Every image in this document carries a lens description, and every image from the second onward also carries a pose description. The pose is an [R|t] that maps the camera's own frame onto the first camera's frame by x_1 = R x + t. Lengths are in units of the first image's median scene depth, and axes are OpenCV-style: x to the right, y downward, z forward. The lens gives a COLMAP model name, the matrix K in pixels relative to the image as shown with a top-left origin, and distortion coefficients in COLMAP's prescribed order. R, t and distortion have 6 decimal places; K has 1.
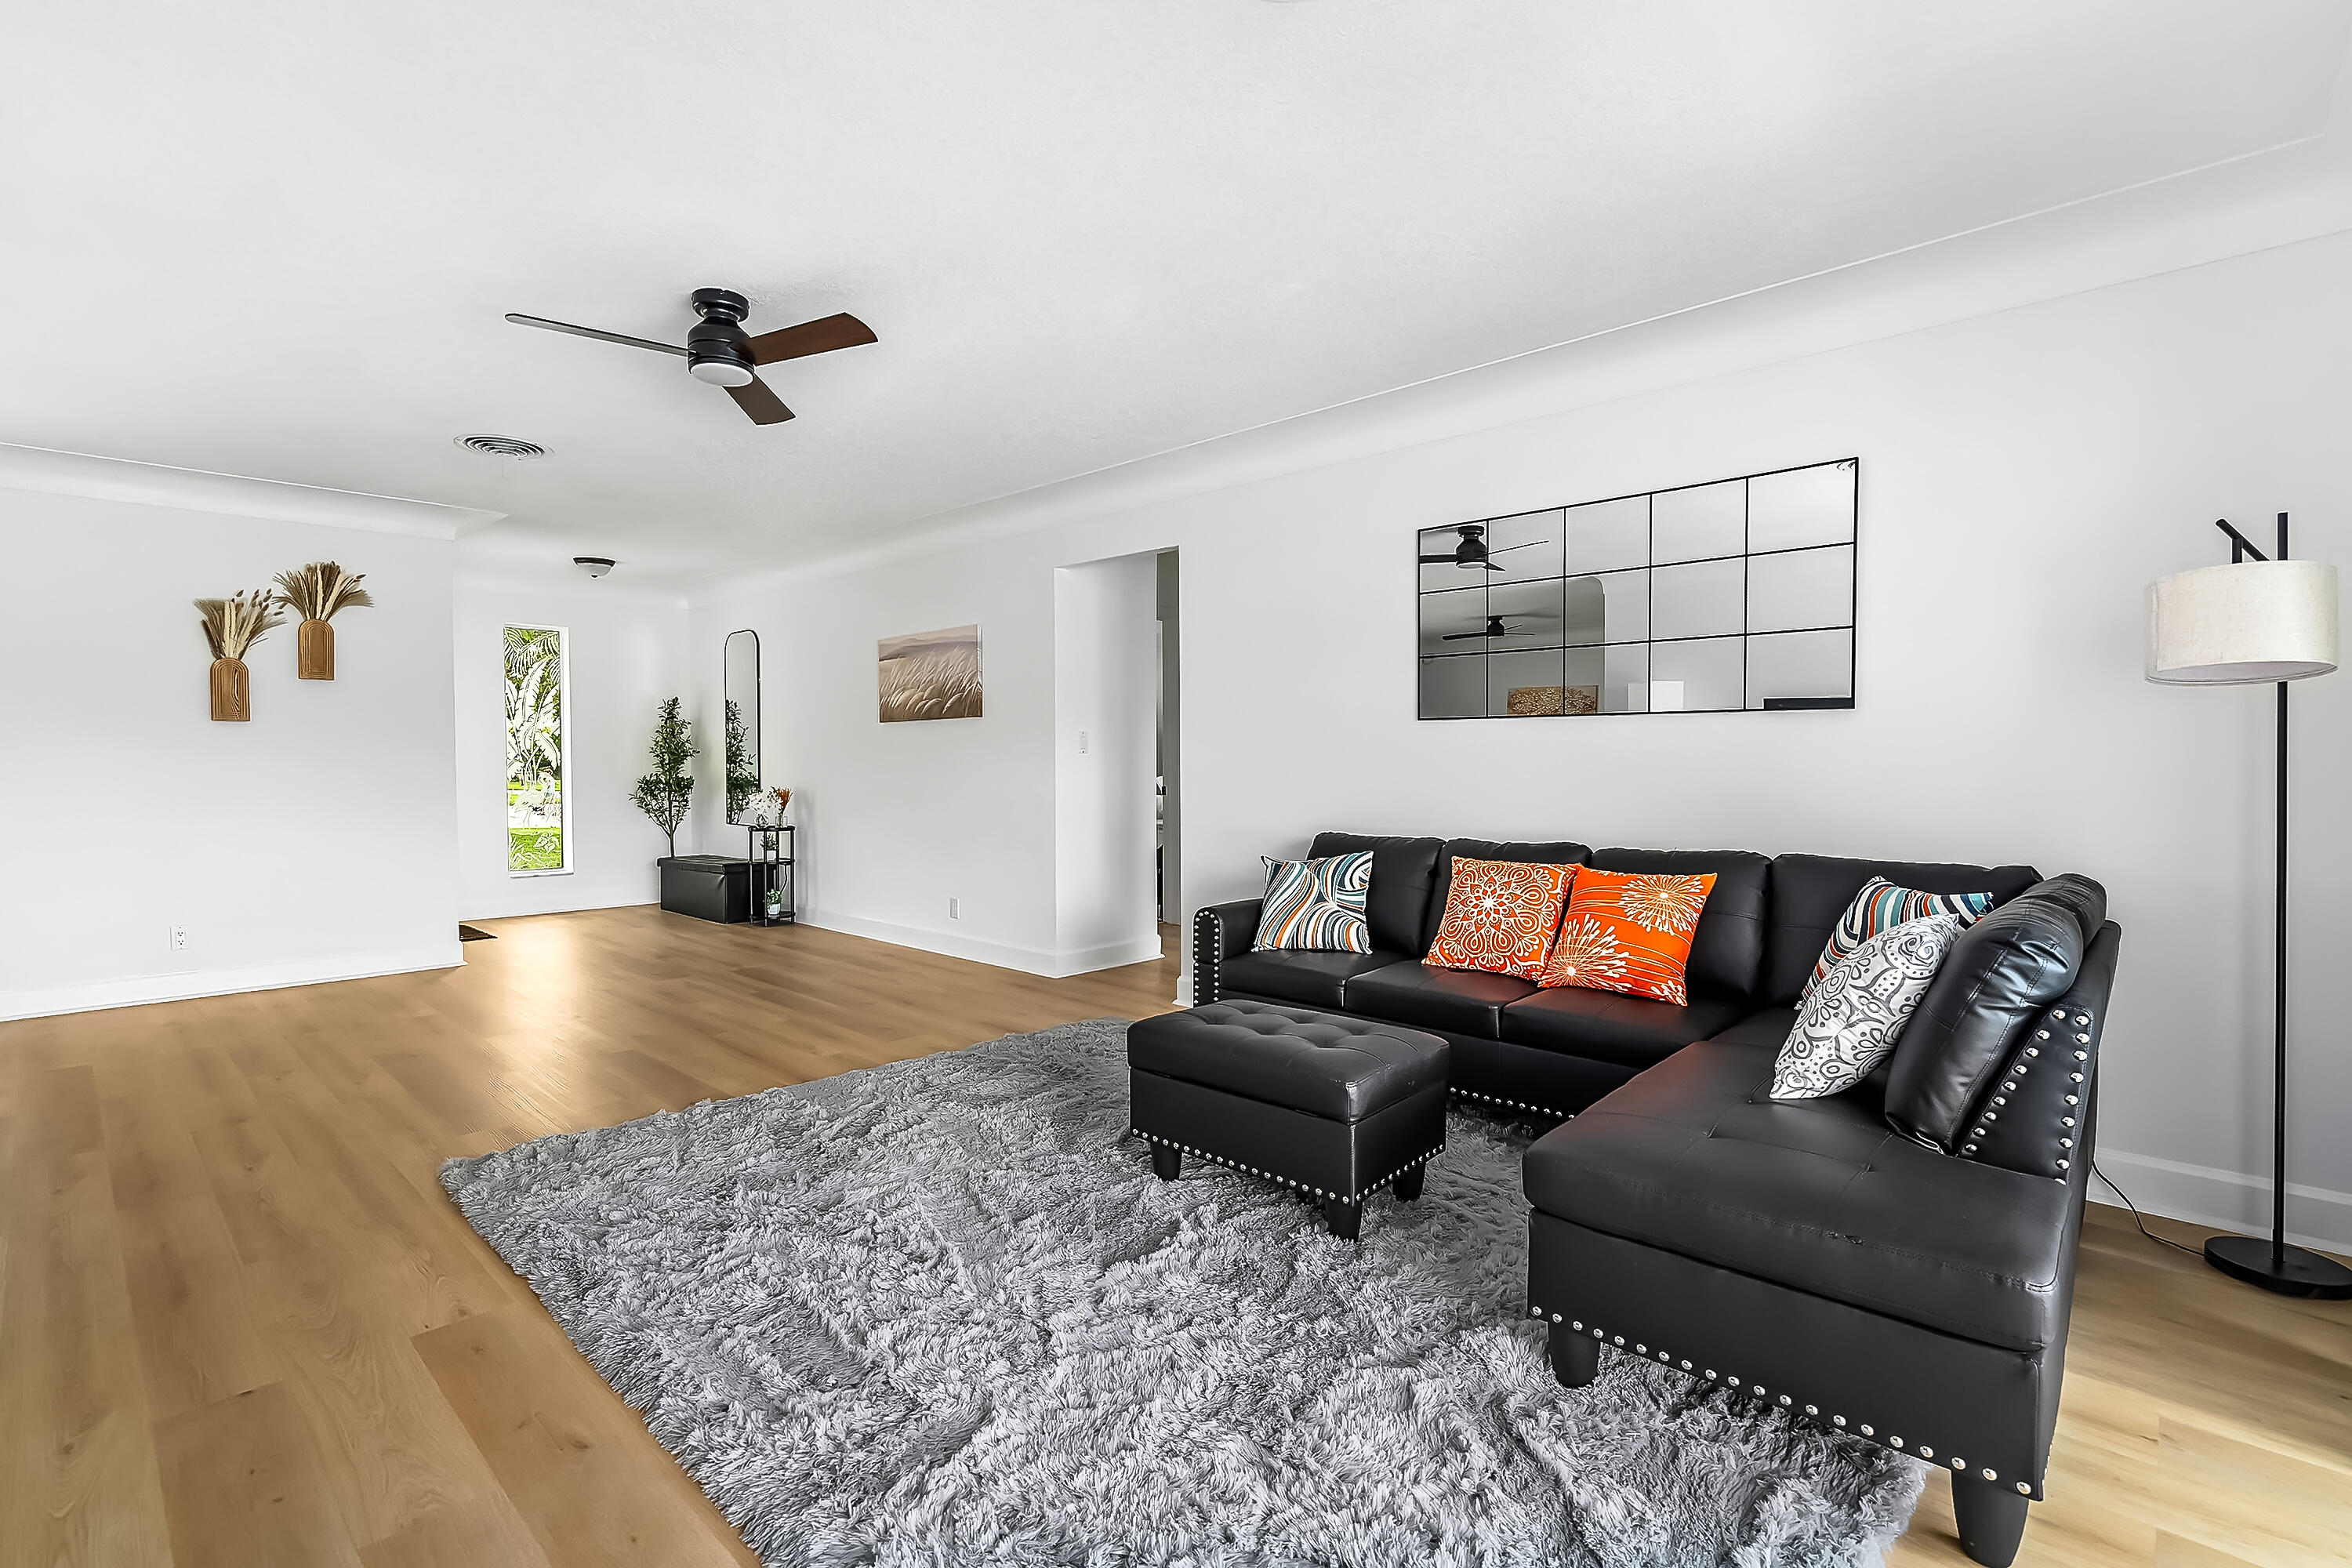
lens RADIAL K [[1075.6, 0, 1147.4], [0, 1075.6, 782.3], [0, 0, 1]] dist [-0.000576, 0.000330]
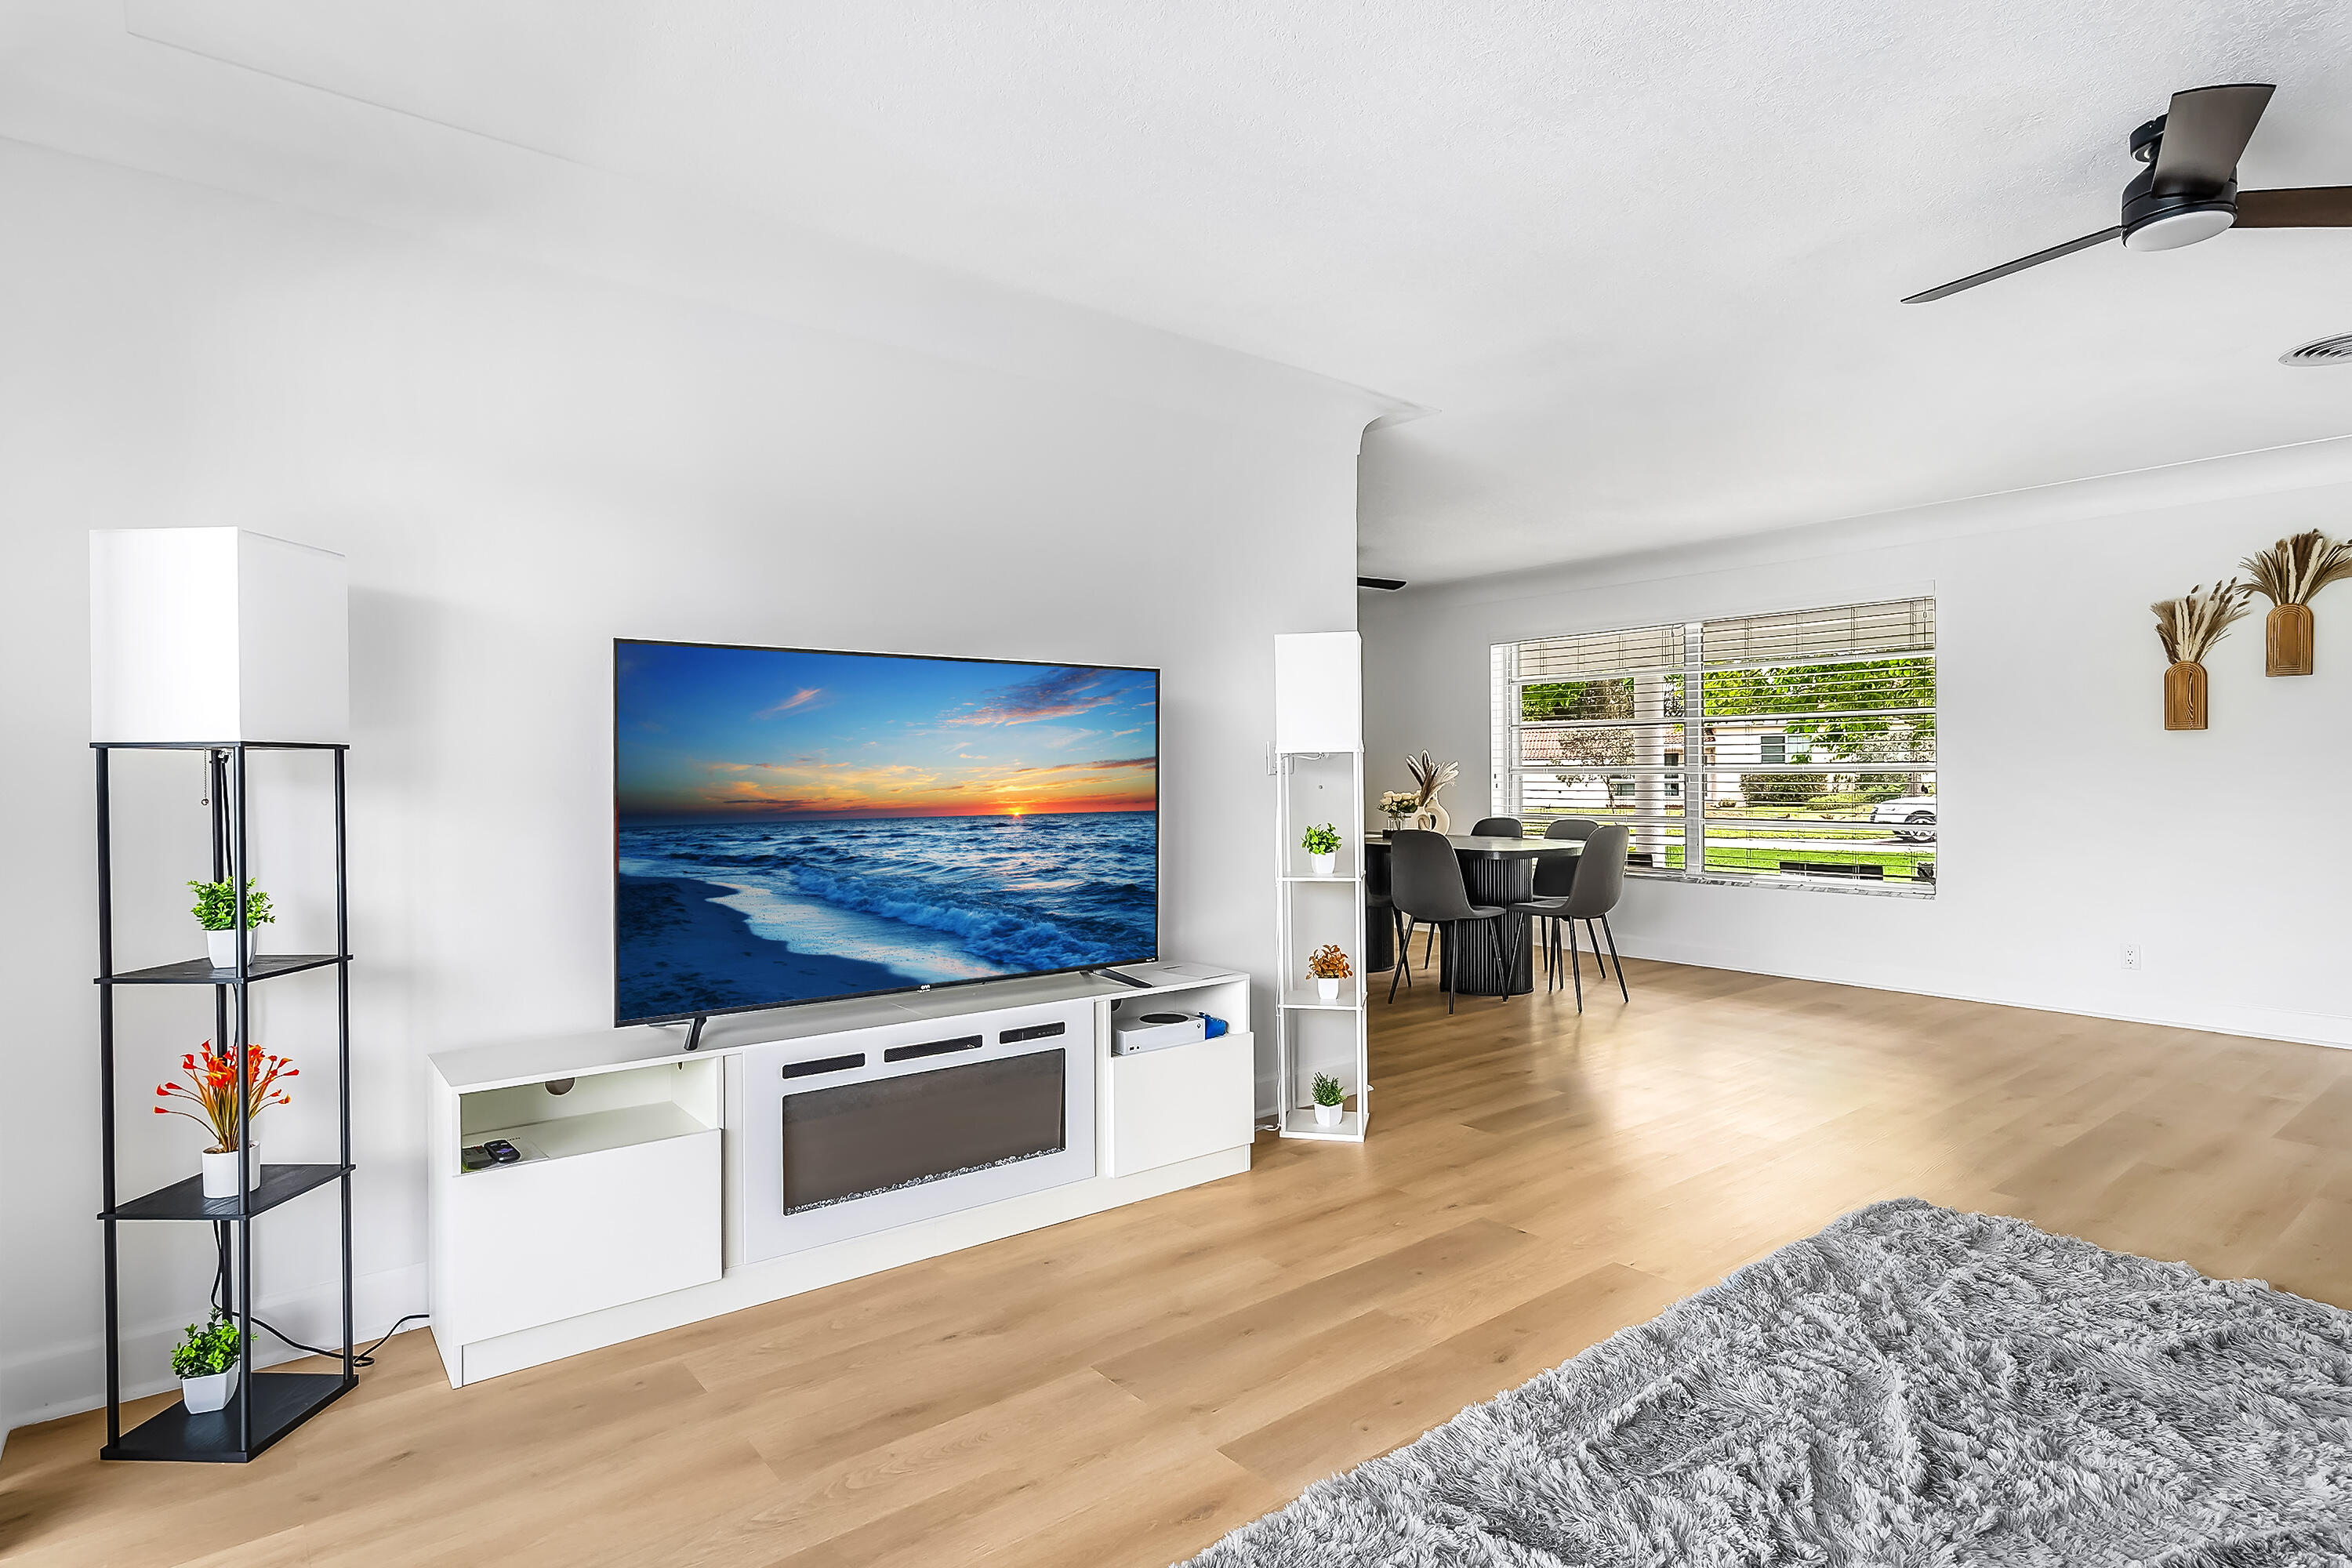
lens RADIAL K [[1196.8, 0, 1139.1], [0, 1196.8, 770.6], [0, 0, 1]] dist [0.001163, -0.000363]
pose [[-0.147759, -0.000435, -0.989023, 0.283881], [-0.019193, 0.999813, 0.002428, -0.008189], [0.988837, 0.019341, -0.147740, 0.269878]]
